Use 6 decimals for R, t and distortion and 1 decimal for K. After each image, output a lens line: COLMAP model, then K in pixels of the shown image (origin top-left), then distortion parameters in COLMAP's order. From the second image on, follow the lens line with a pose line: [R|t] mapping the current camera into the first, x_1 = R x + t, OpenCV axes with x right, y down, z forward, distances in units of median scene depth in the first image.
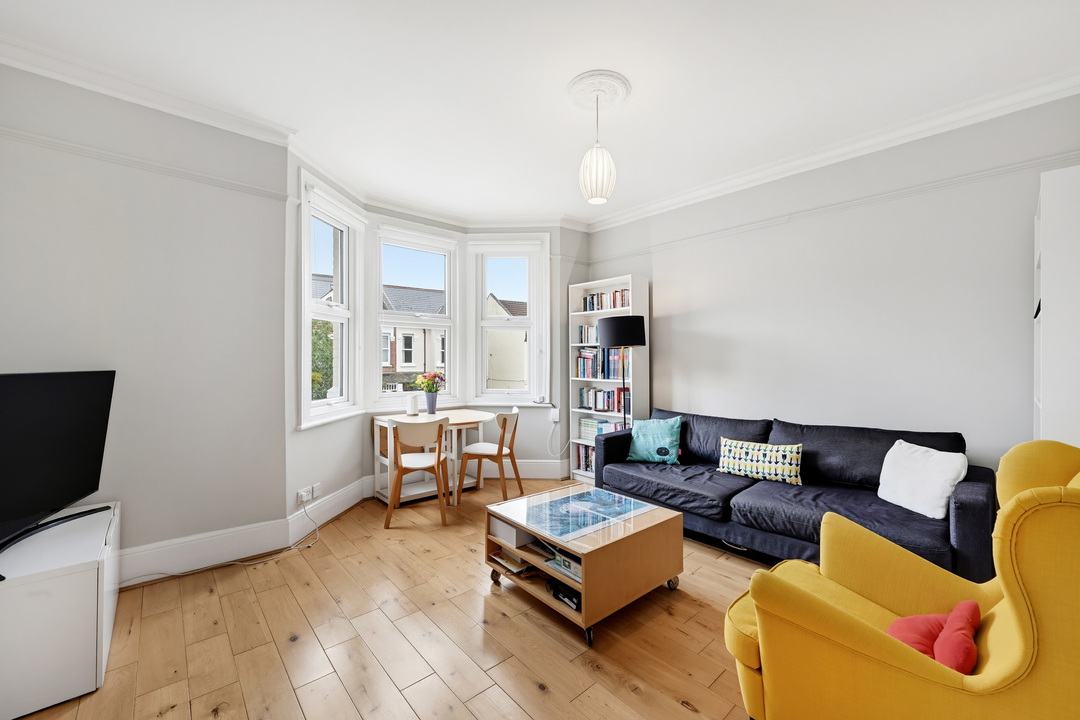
lens RADIAL K [[422.0, 0, 540.7], [0, 422.0, 356.6], [0, 0, 1]] dist [0.000579, 0.000145]
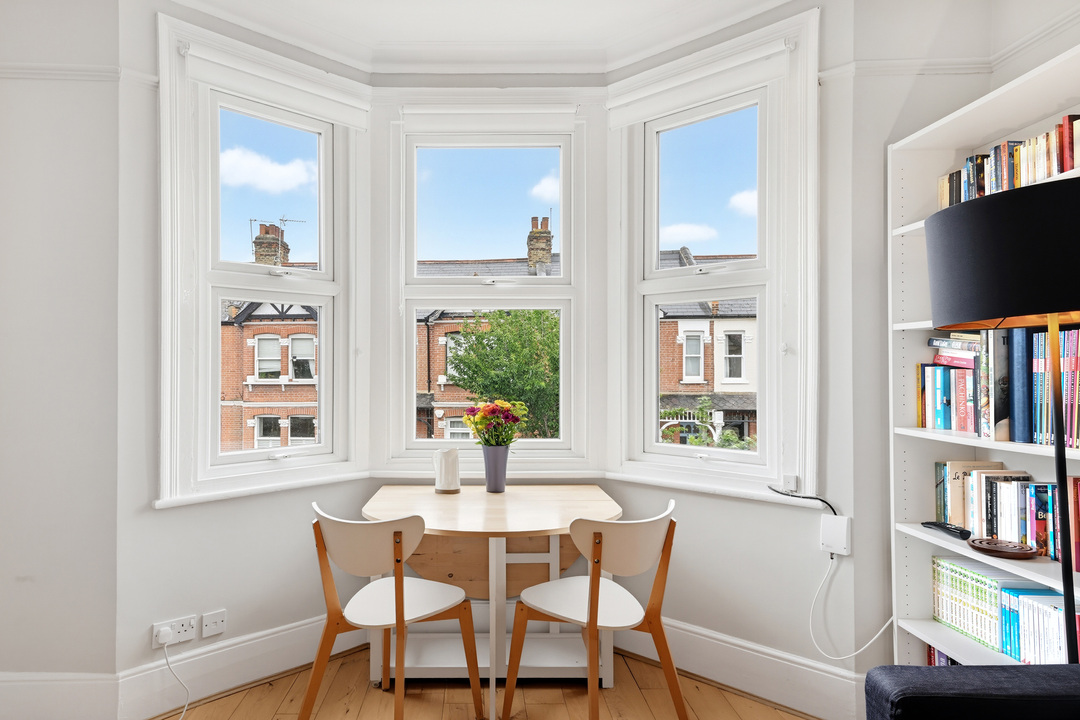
lens RADIAL K [[598.0, 0, 538.0], [0, 598.0, 368.0], [0, 0, 1]] dist [0.036380, -0.001213]
pose [[0.738563, -0.008456, -0.674132, 0.187276], [0.008663, 0.999958, -0.003052, 0.003030], [0.674129, -0.003586, 0.738605, 0.473934]]
